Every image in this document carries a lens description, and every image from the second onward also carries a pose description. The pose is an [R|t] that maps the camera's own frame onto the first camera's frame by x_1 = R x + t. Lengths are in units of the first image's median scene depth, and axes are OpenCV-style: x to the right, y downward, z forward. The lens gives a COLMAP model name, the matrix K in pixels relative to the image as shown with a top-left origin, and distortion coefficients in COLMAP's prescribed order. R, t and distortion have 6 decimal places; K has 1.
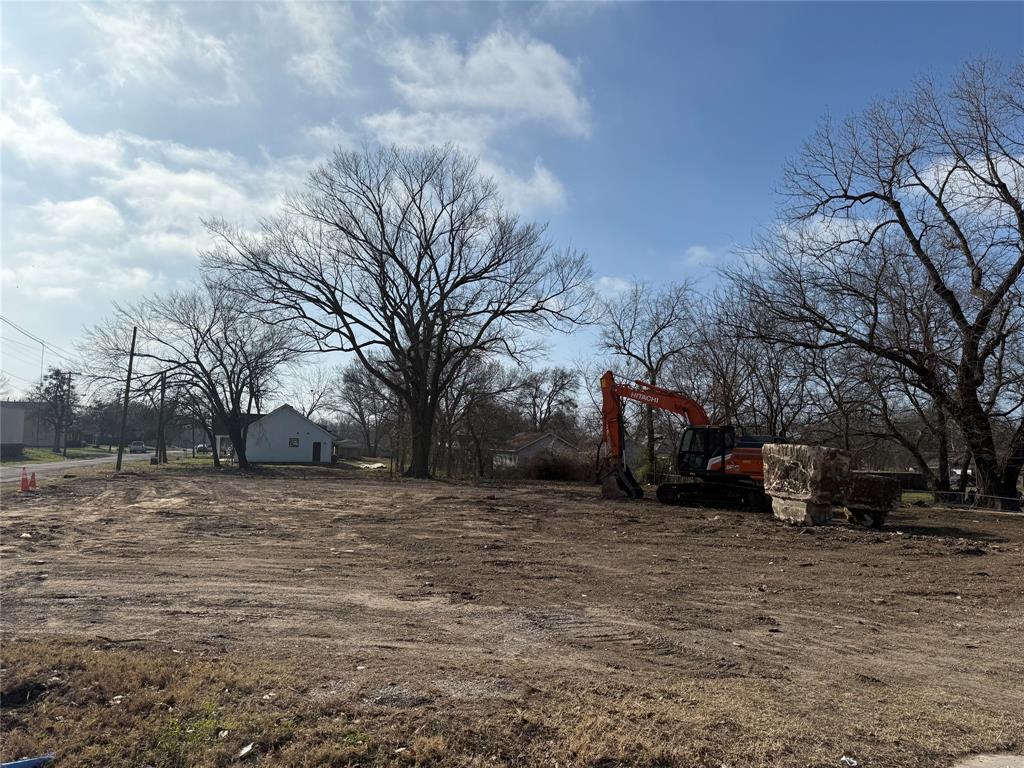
lens RADIAL K [[720.9, 0, 512.0], [0, 720.9, 384.0], [0, 0, 1]] dist [0.099358, -0.125849]
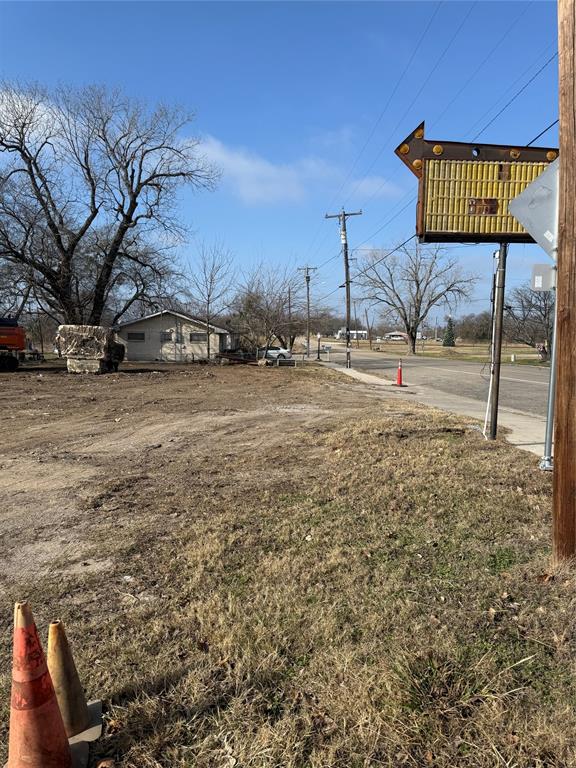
lens RADIAL K [[544.2, 0, 288.0], [0, 544.2, 384.0], [0, 0, 1]] dist [0.105939, -0.173331]
pose [[0.293344, -0.100612, 0.950698, -0.883738], [-0.090662, 0.987037, 0.132432, 0.011357], [-0.951698, -0.125041, 0.280420, 0.296644]]
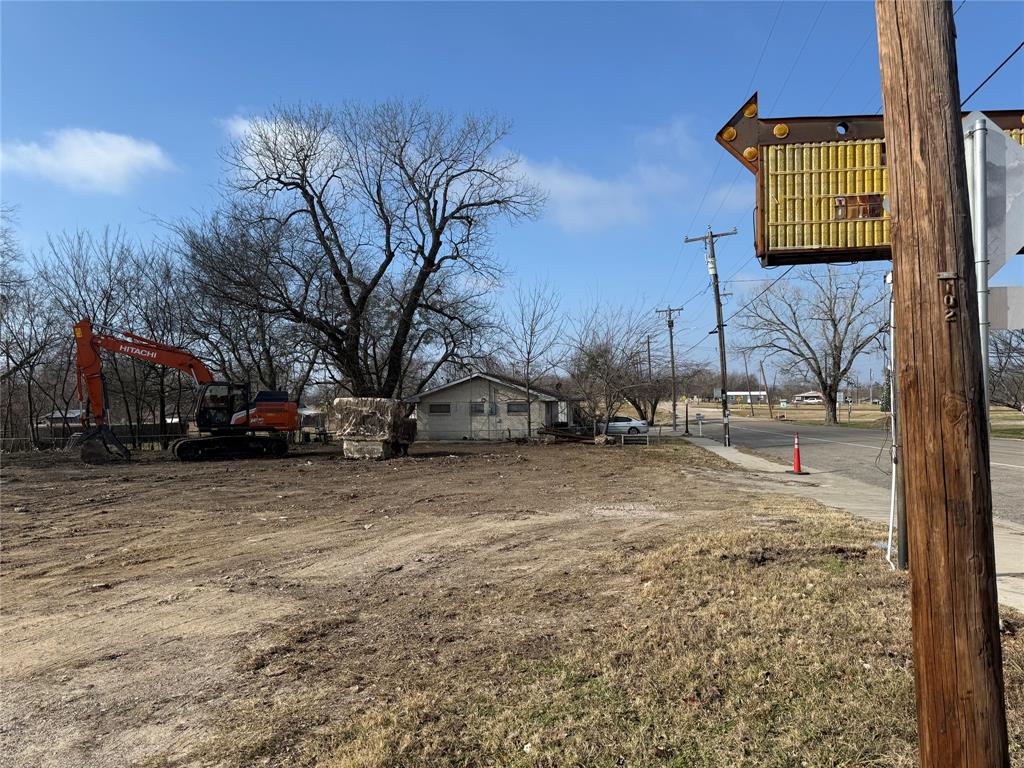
lens RADIAL K [[725.6, 0, 514.0], [0, 725.6, 390.1], [0, 0, 1]] dist [0.105939, -0.173331]
pose [[0.469500, -0.011136, 0.882862, -0.820000], [-0.054945, 0.997614, 0.041803, 0.003765], [-0.881221, -0.068135, 0.467768, 0.255724]]
